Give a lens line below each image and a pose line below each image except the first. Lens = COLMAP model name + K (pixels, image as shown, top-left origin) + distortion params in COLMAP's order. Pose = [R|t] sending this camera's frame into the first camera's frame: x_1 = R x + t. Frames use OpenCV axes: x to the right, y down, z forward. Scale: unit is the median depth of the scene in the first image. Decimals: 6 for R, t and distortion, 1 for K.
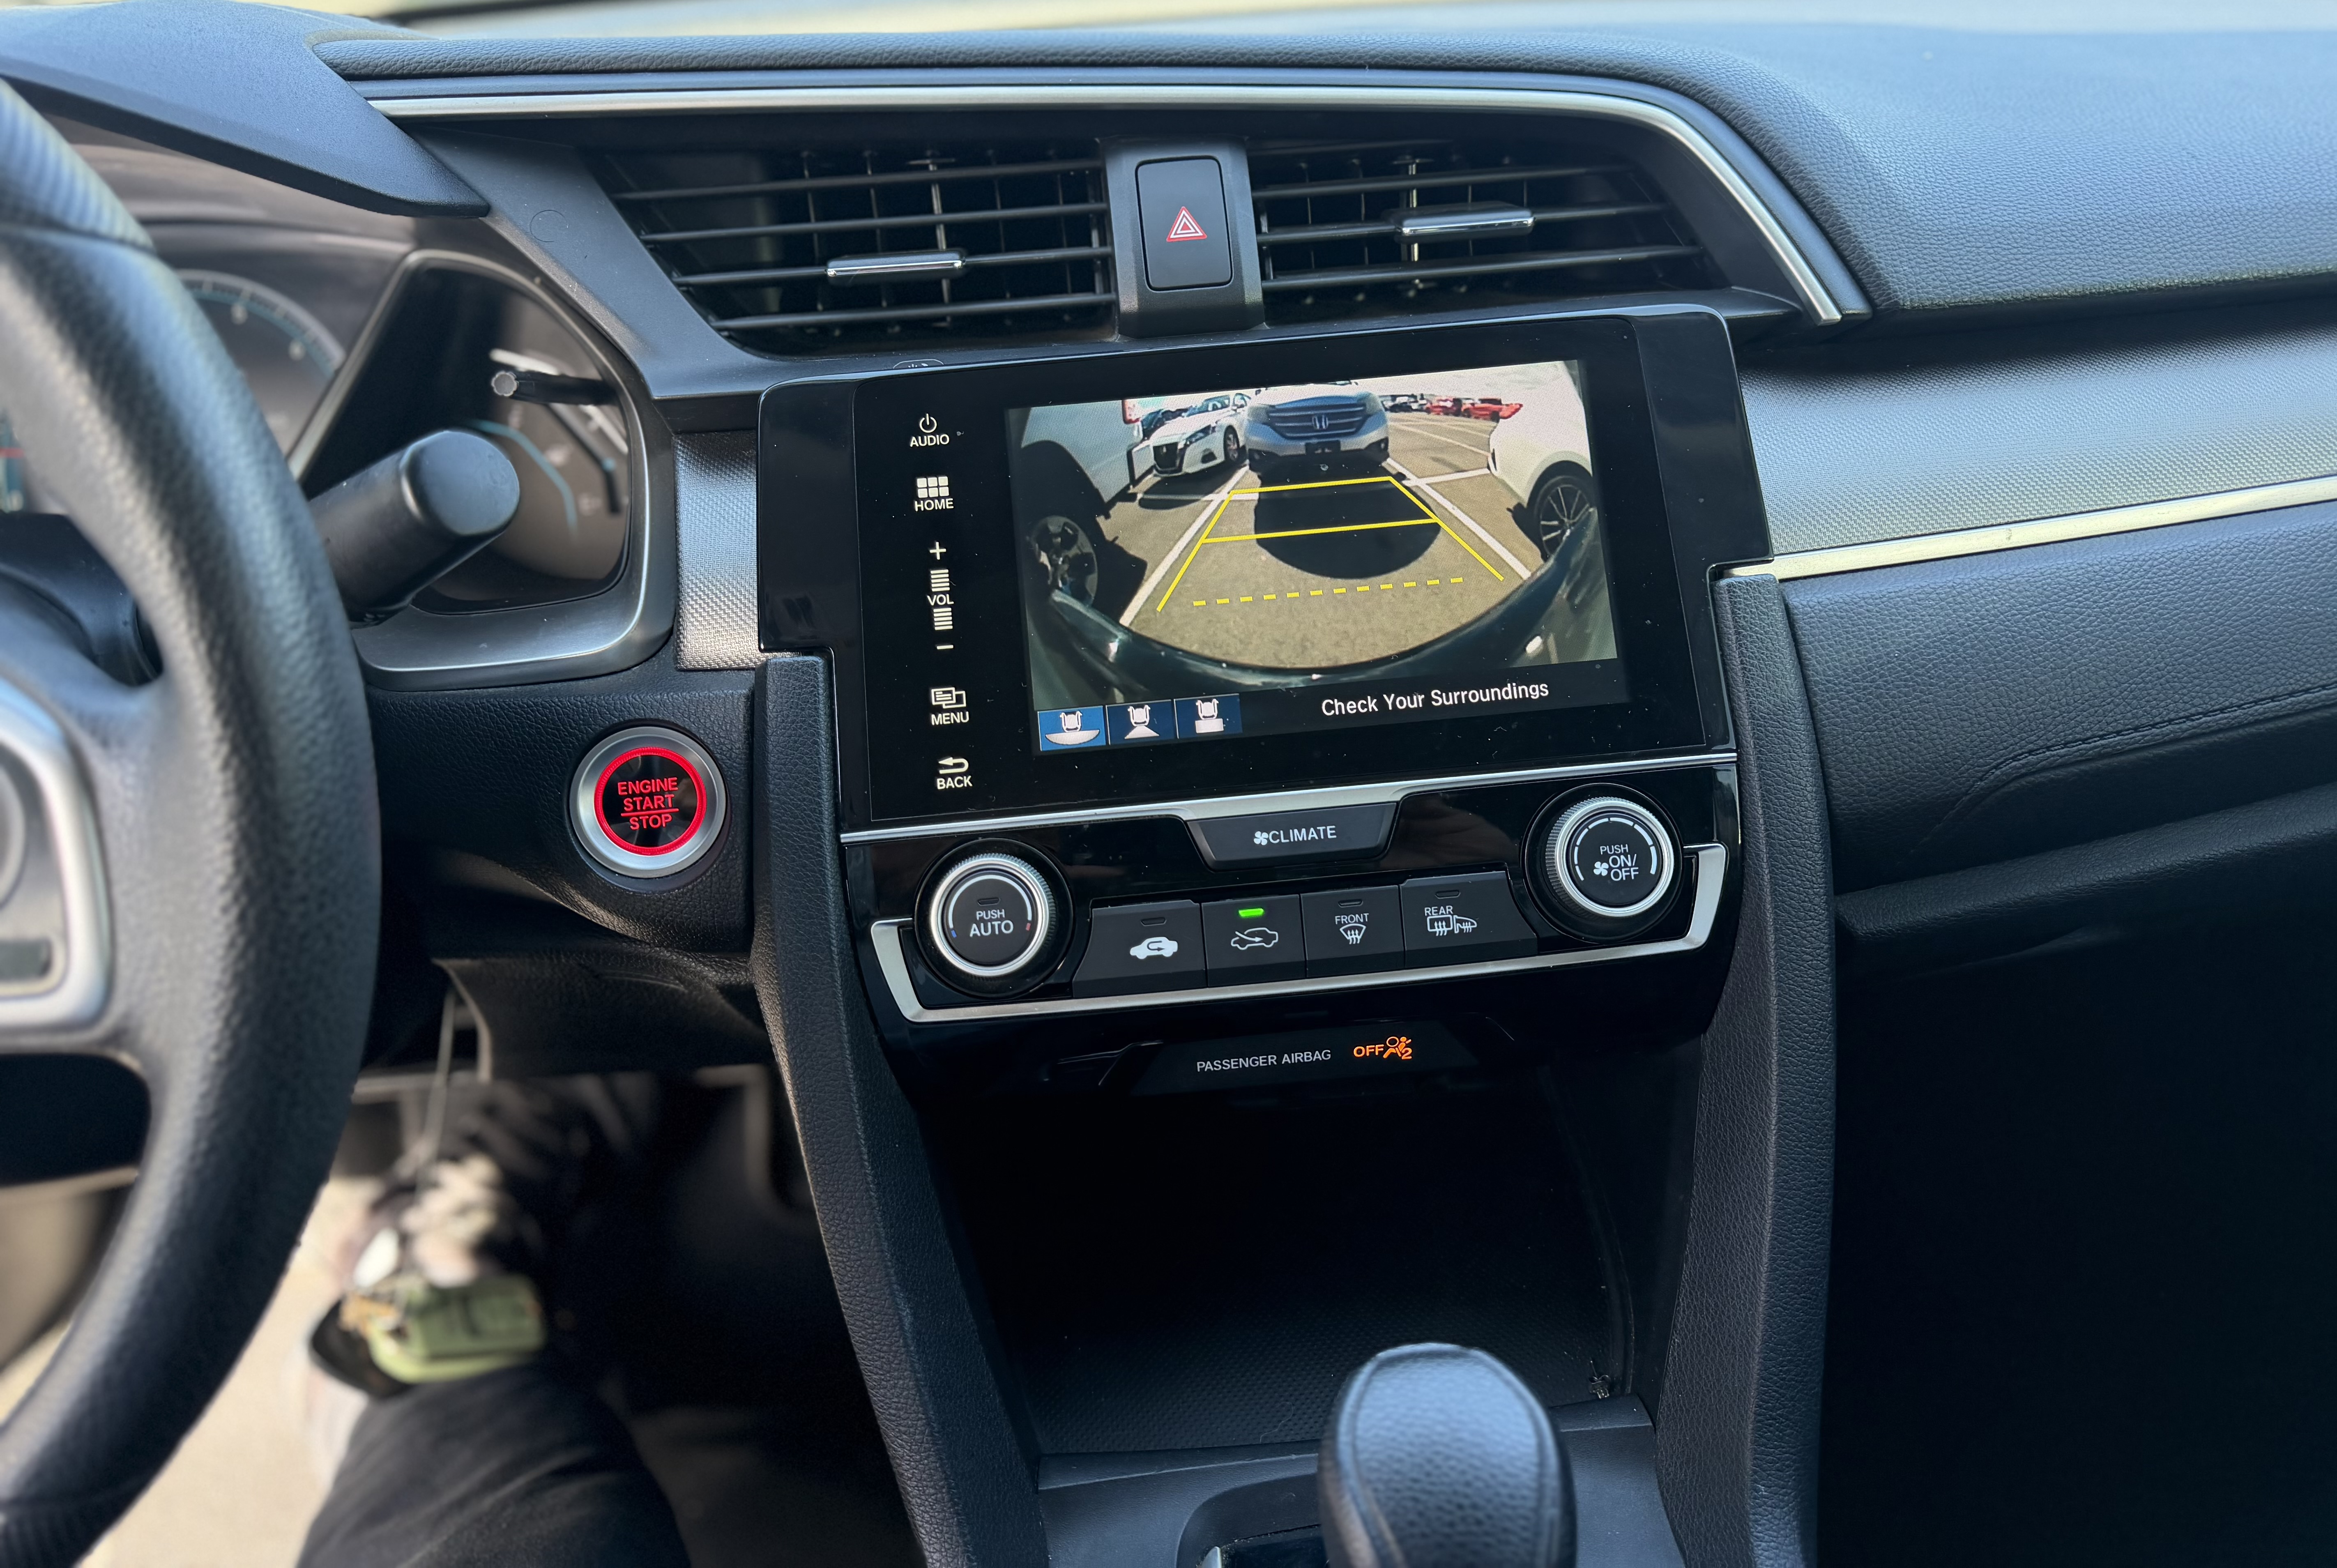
lens RADIAL K [[1651.9, 0, 1169.9], [0, 1651.9, 770.6], [0, 0, 1]] dist [0.002900, -0.028197]
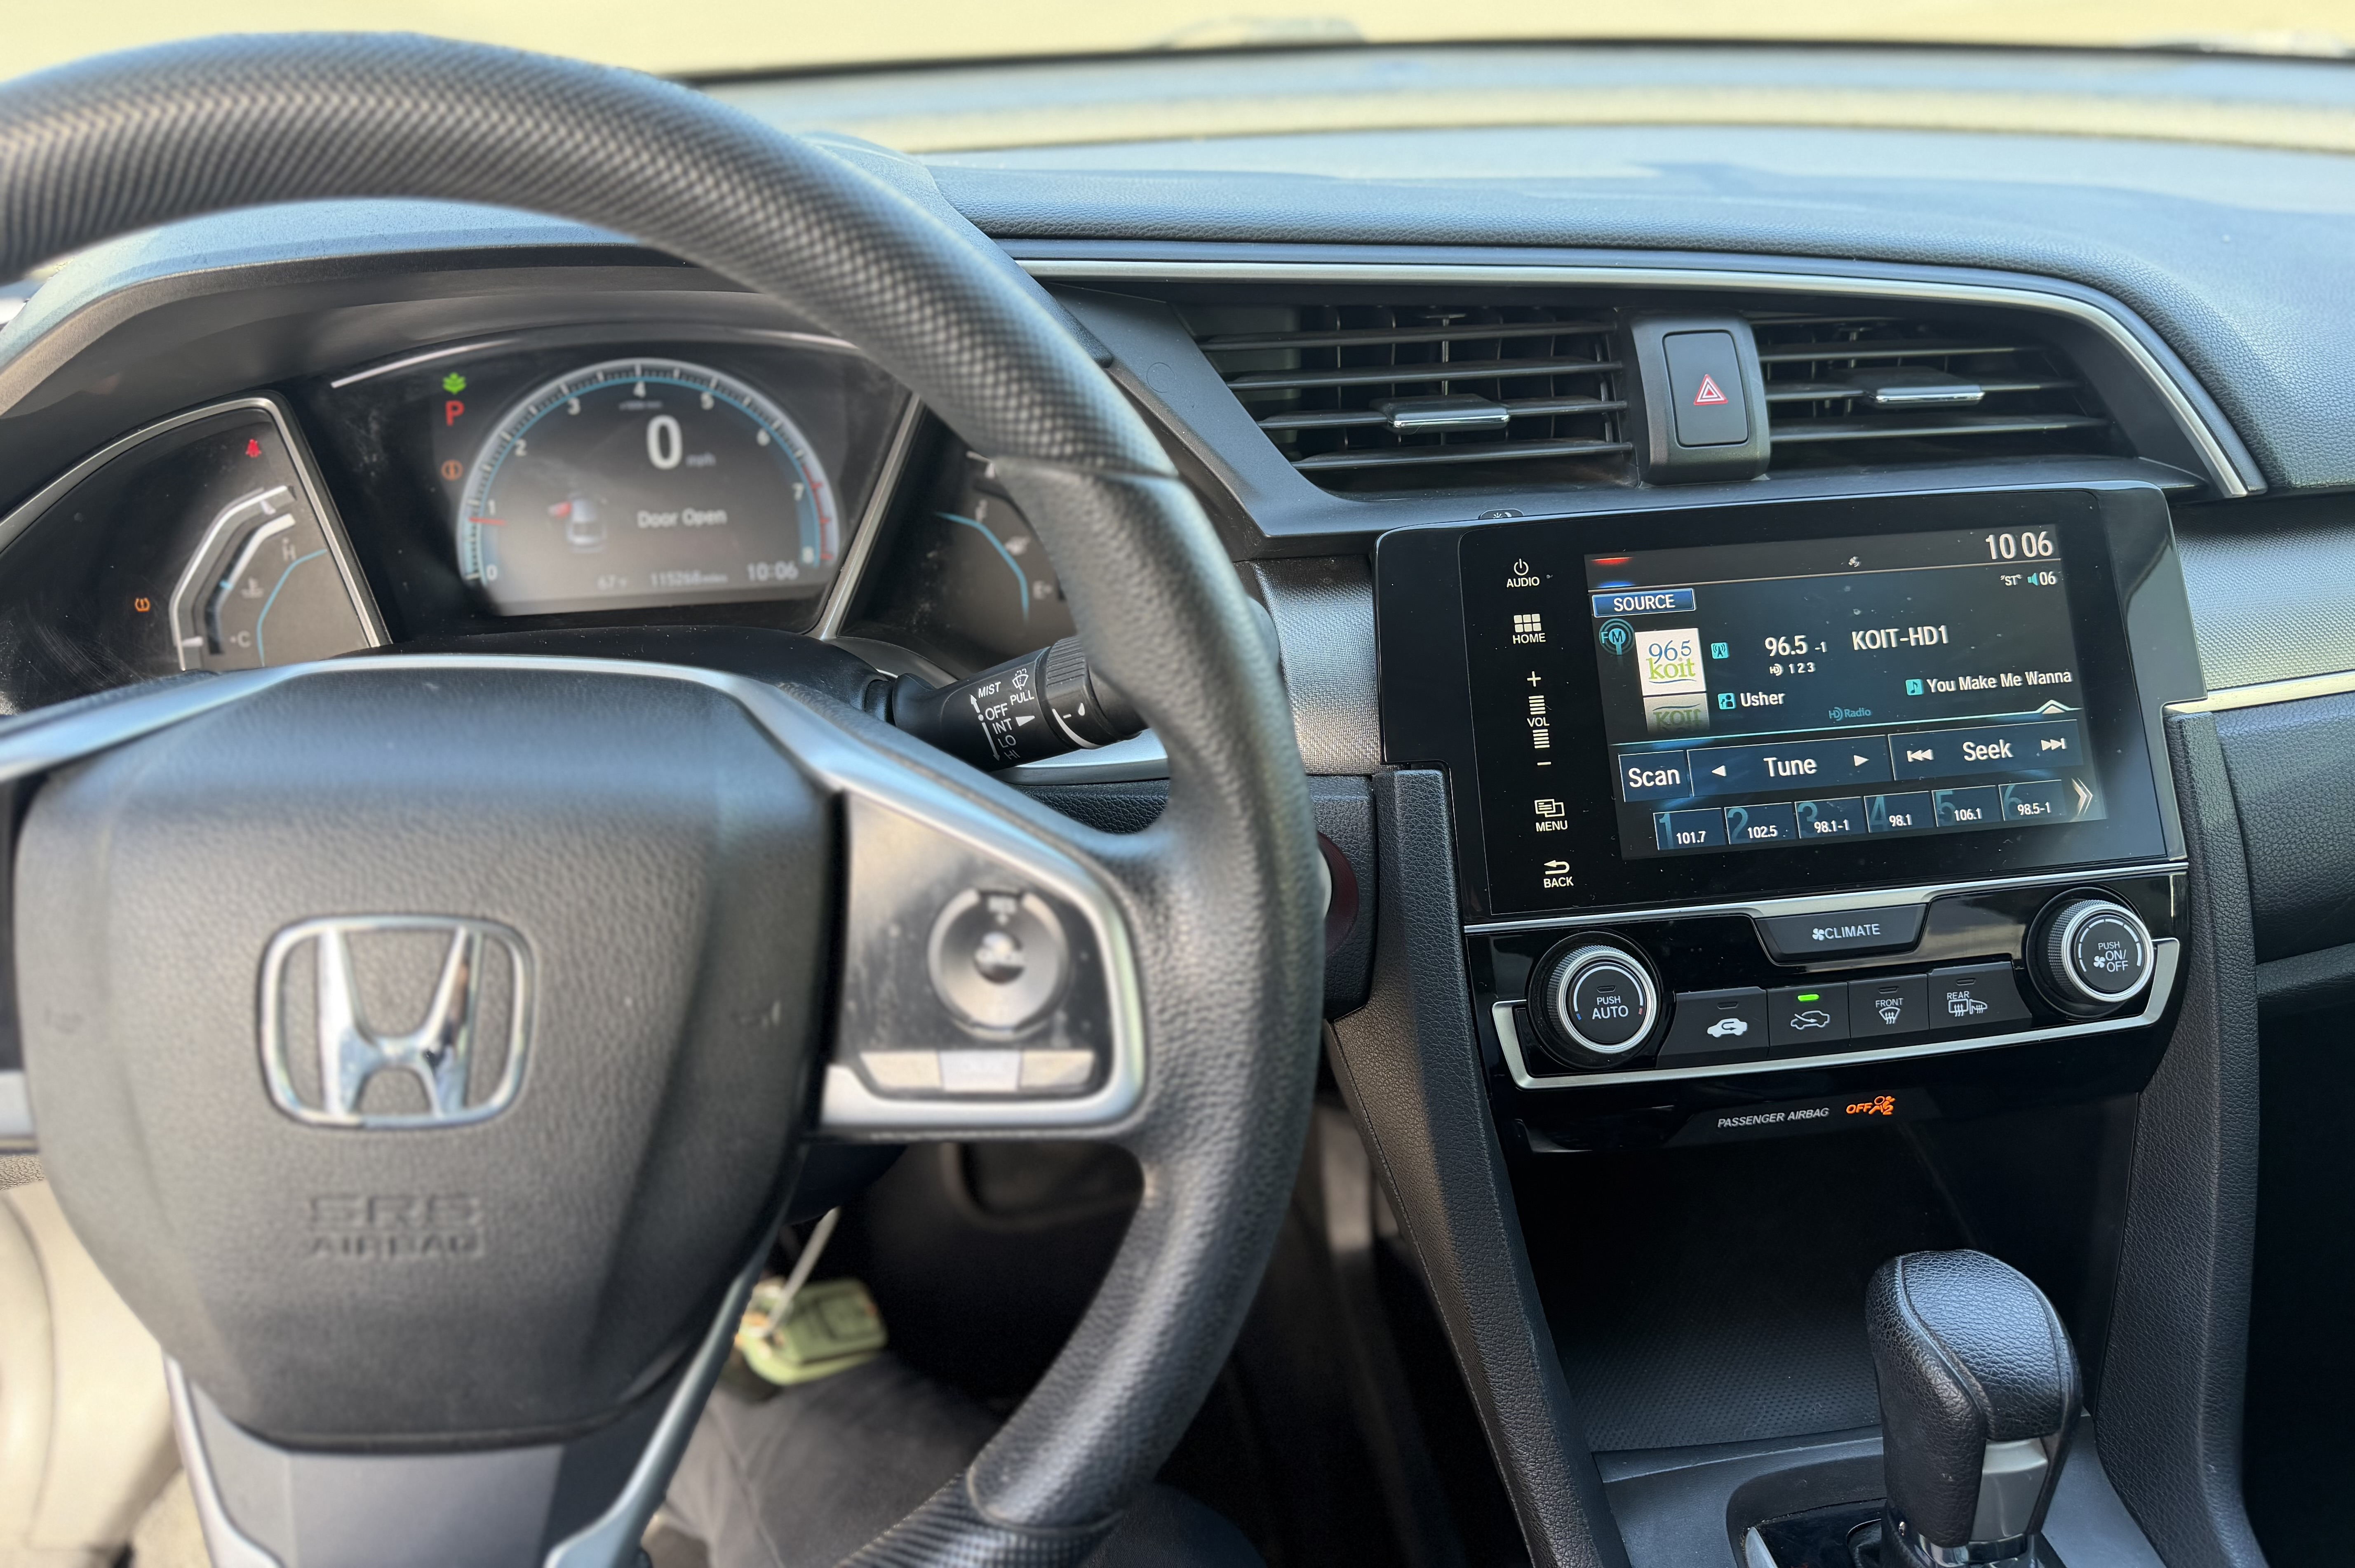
lens RADIAL K [[1639.4, 0, 1159.9], [0, 1639.4, 769.7], [0, 0, 1]] dist [-0.011745, -0.042943]
pose [[0.997607, 0.015091, 0.067467, -0.472920], [-0.016188, 0.999745, 0.015739, -0.083005], [-0.067212, -0.016794, 0.997597, -0.120718]]
